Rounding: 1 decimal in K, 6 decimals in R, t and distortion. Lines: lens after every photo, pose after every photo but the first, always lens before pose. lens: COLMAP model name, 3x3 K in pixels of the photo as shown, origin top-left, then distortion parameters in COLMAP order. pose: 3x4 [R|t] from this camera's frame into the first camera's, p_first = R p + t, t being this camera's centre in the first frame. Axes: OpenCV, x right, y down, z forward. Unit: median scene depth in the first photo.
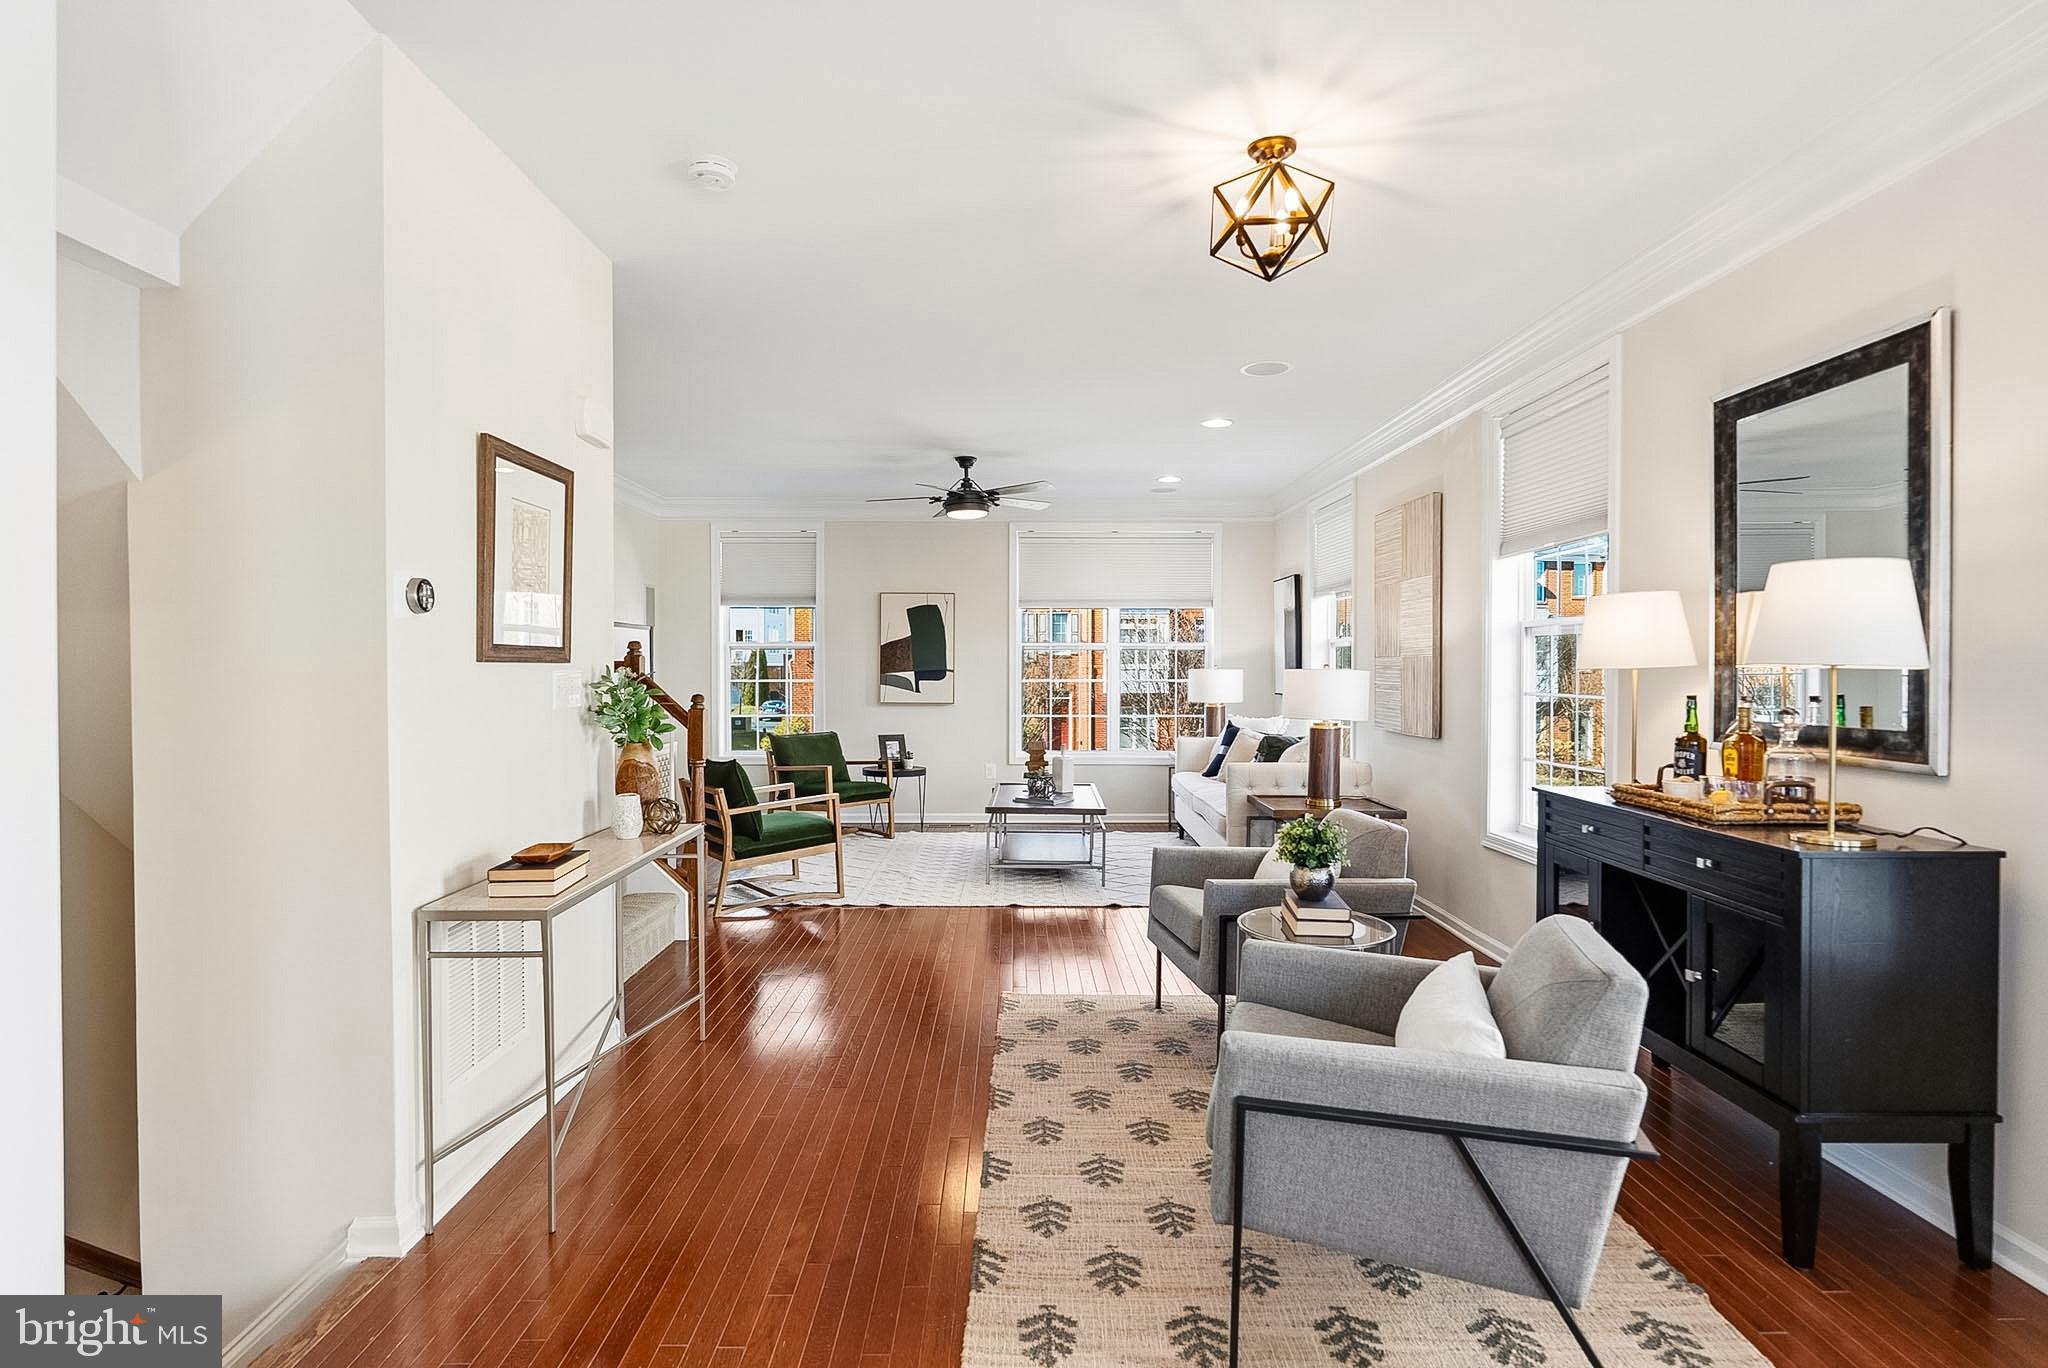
lens RADIAL K [[1026.9, 0, 1009.5], [0, 1026.9, 676.8], [0, 0, 1]] dist [-0.004195, 0.000266]
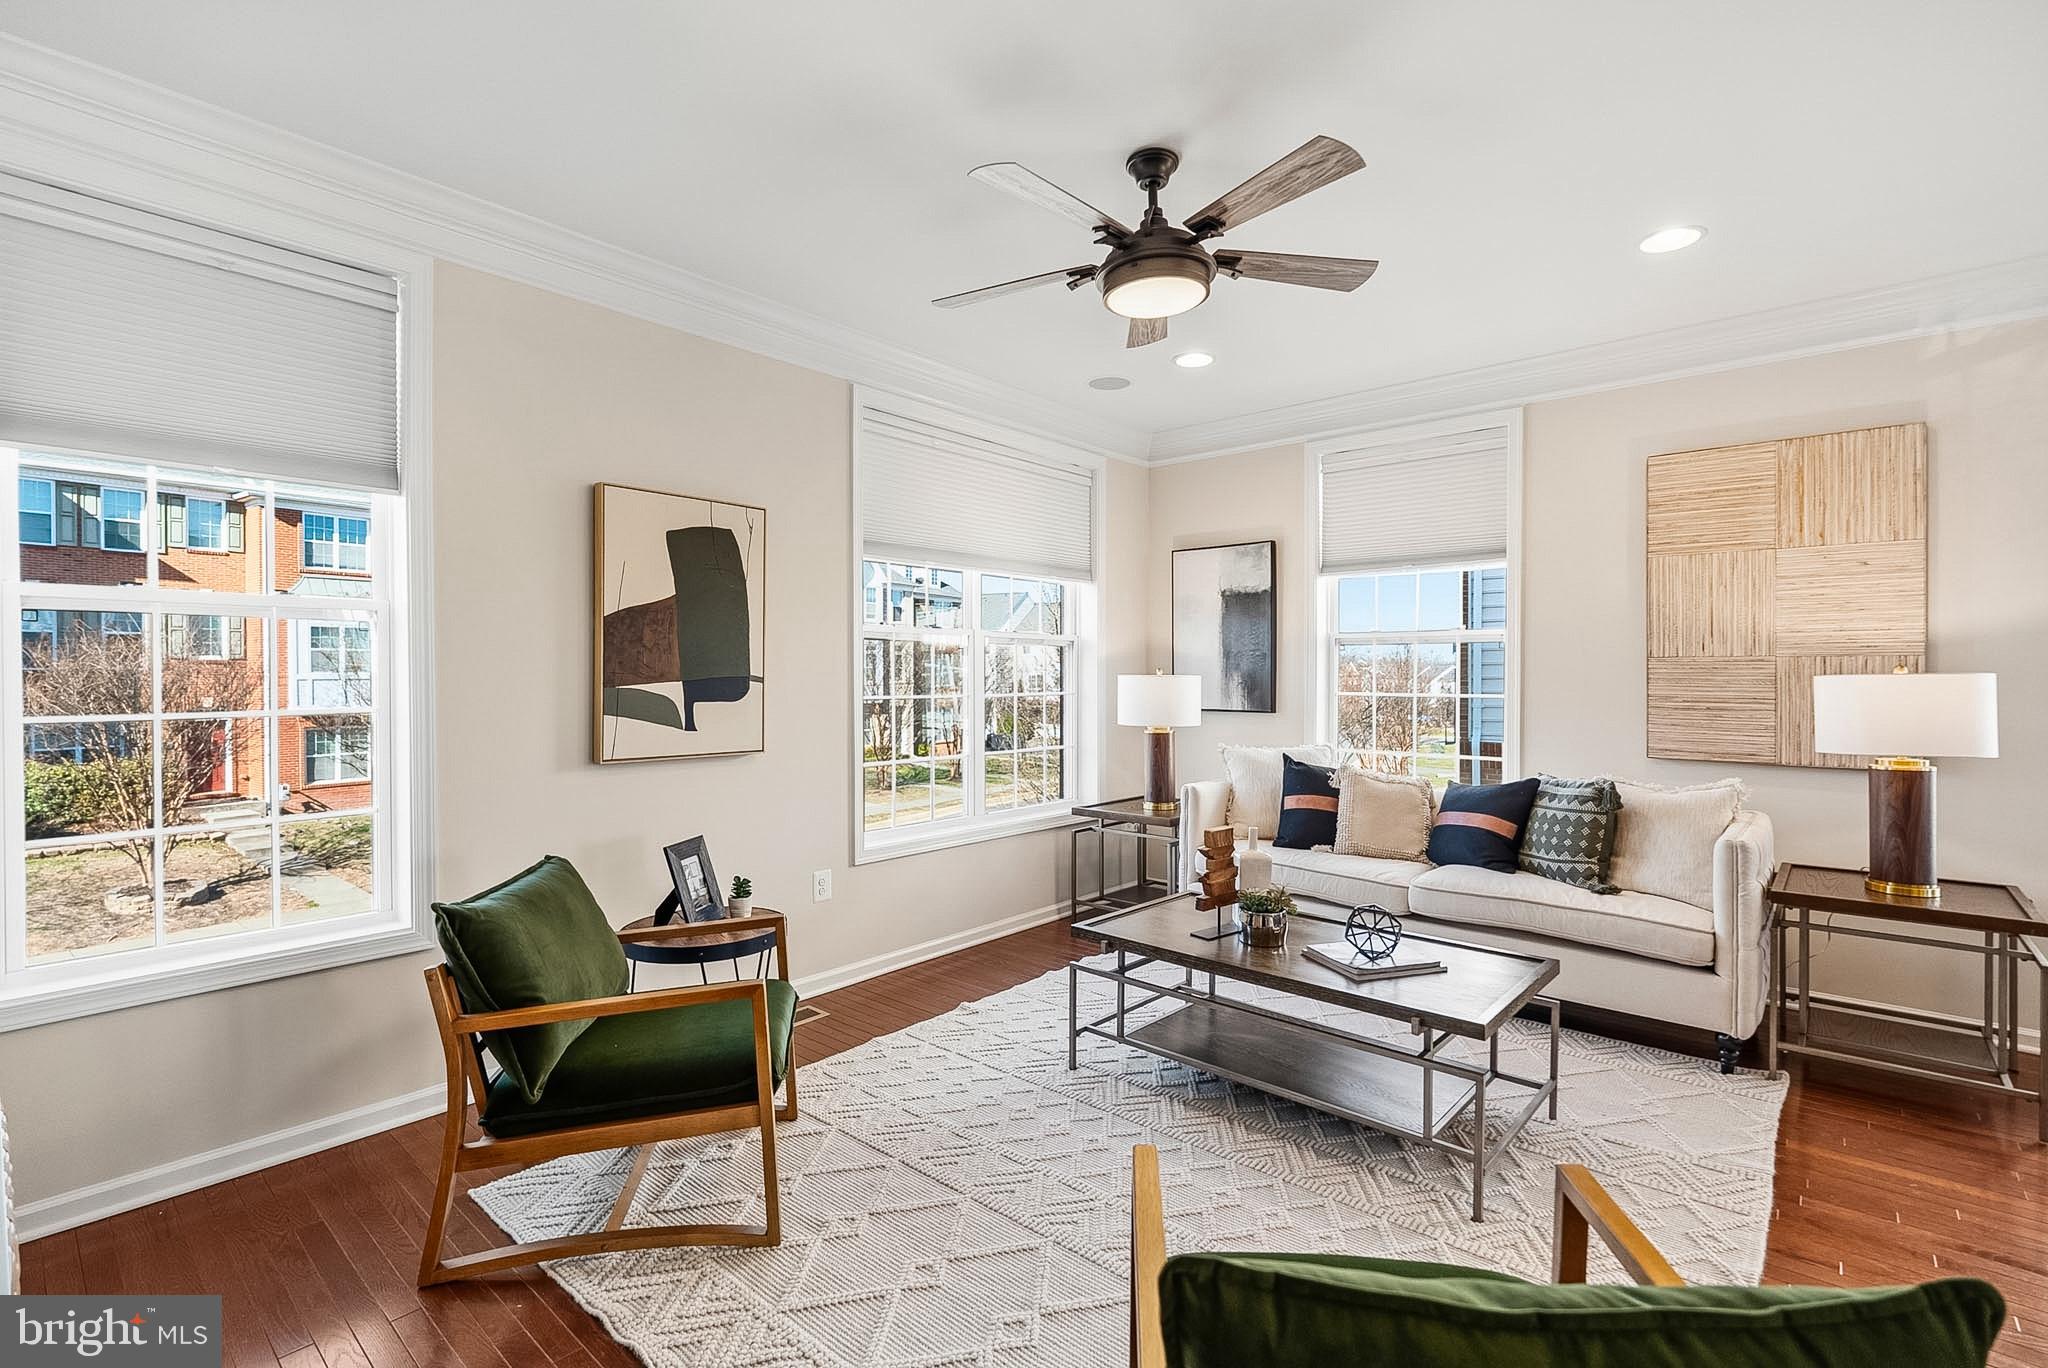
lens RADIAL K [[937.4, 0, 1017.9], [0, 937.4, 682.7], [0, 0, 1]] dist [-0.004804, -0.001102]
pose [[0.658606, -0.007012, 0.752455, -0.360956], [0.008020, 0.999965, 0.002299, -0.005385], [-0.752445, 0.004520, 0.658640, 0.793653]]
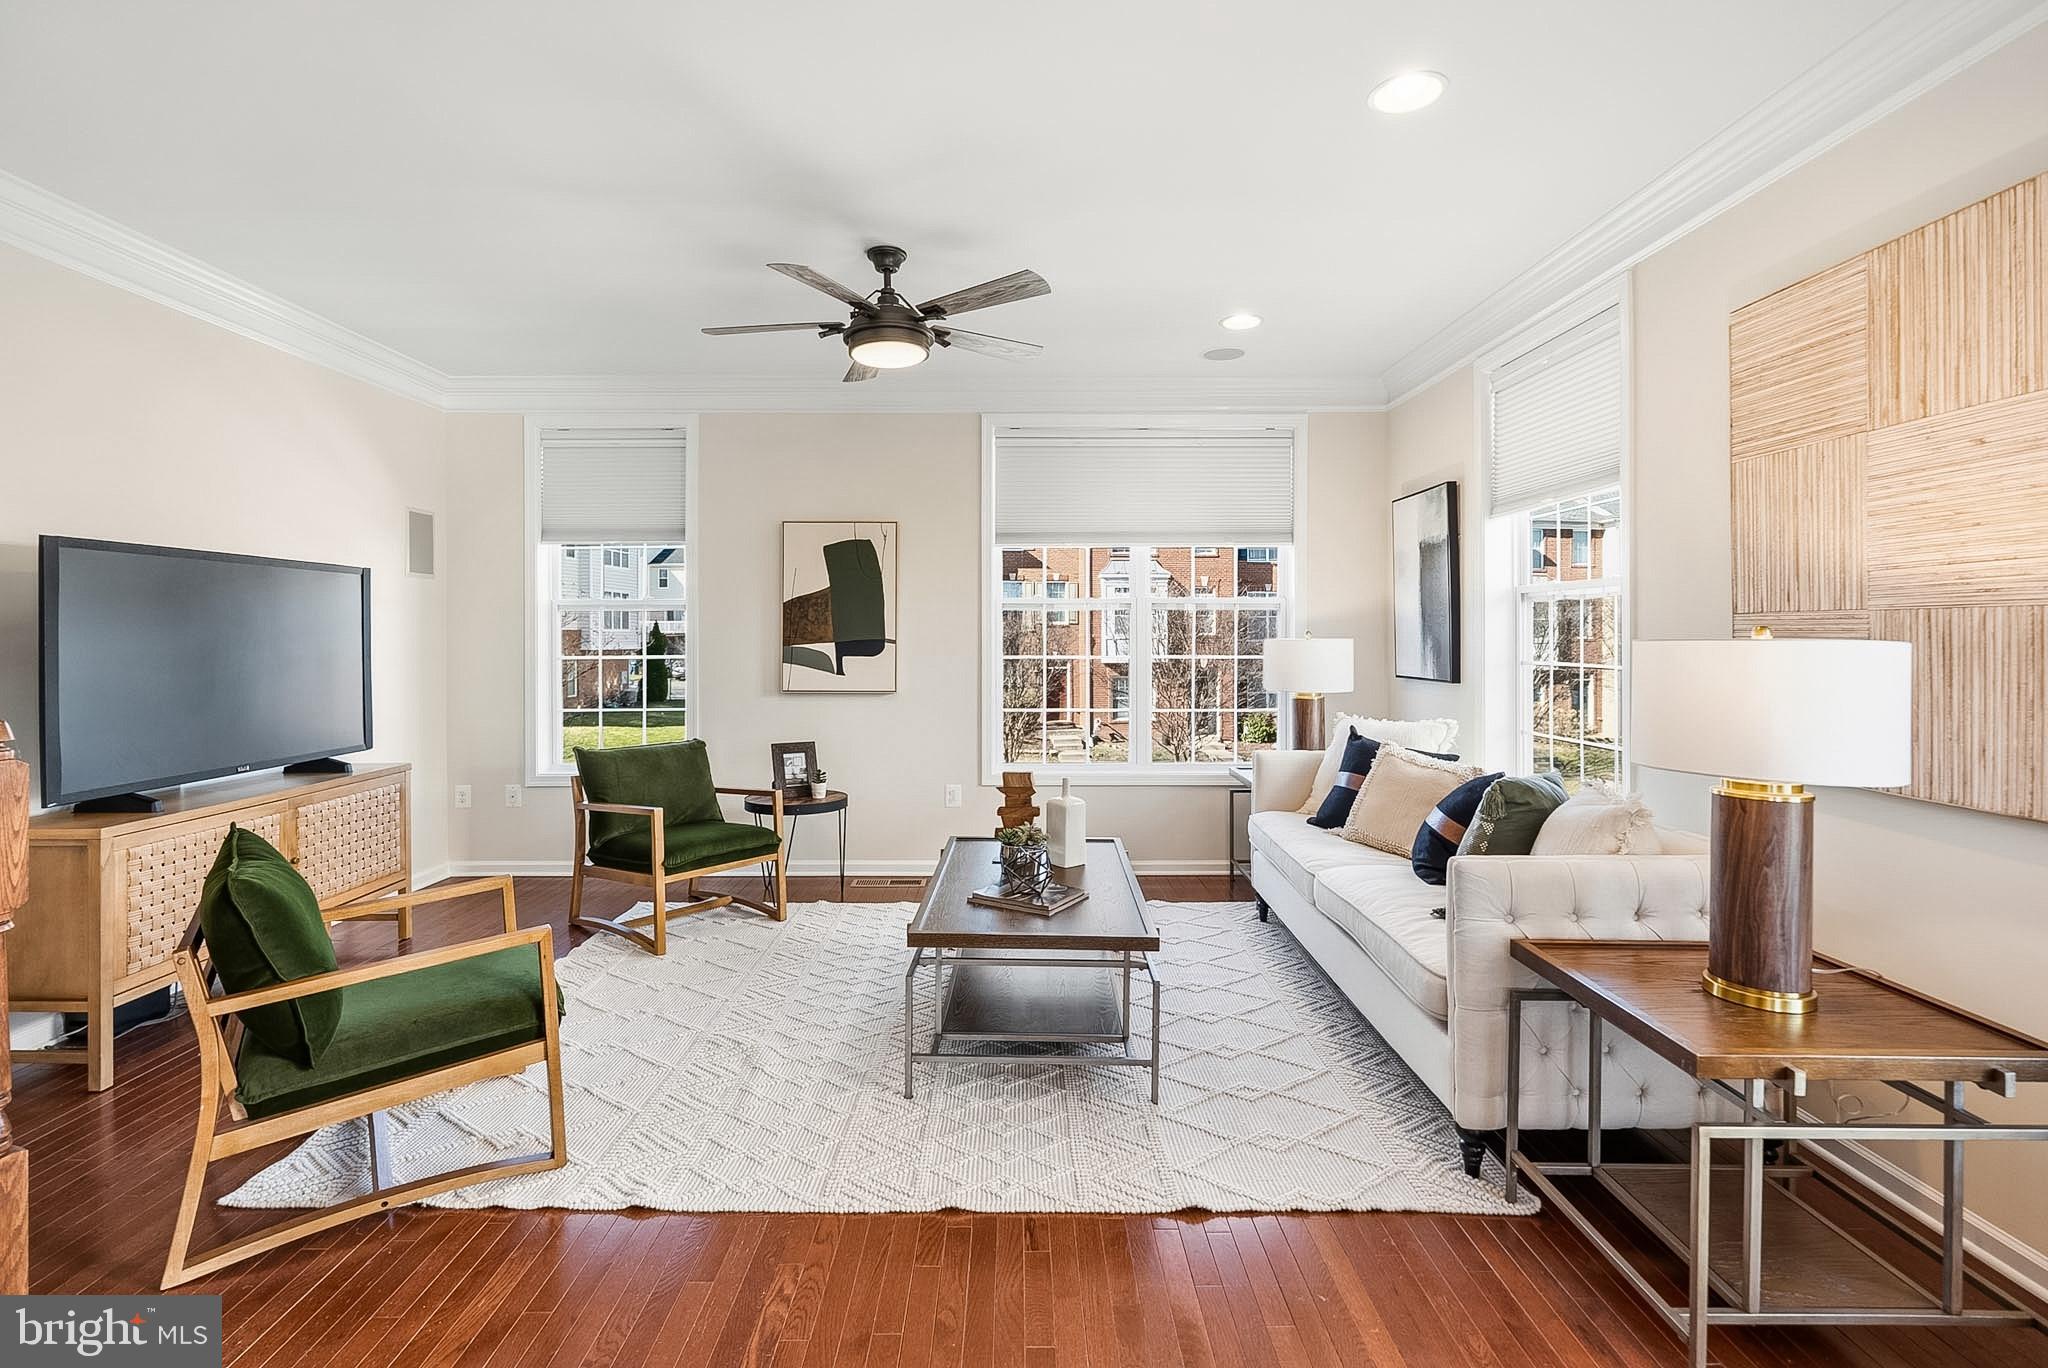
lens RADIAL K [[937.4, 0, 1010.5], [0, 937.4, 635.5], [0, 0, 1]] dist [-0.004804, -0.001102]
pose [[0.999997, -0.001834, -0.001428, 0.023490], [0.001819, 0.999945, -0.010290, -0.004204], [0.001446, 0.010287, 0.999946, 0.504050]]
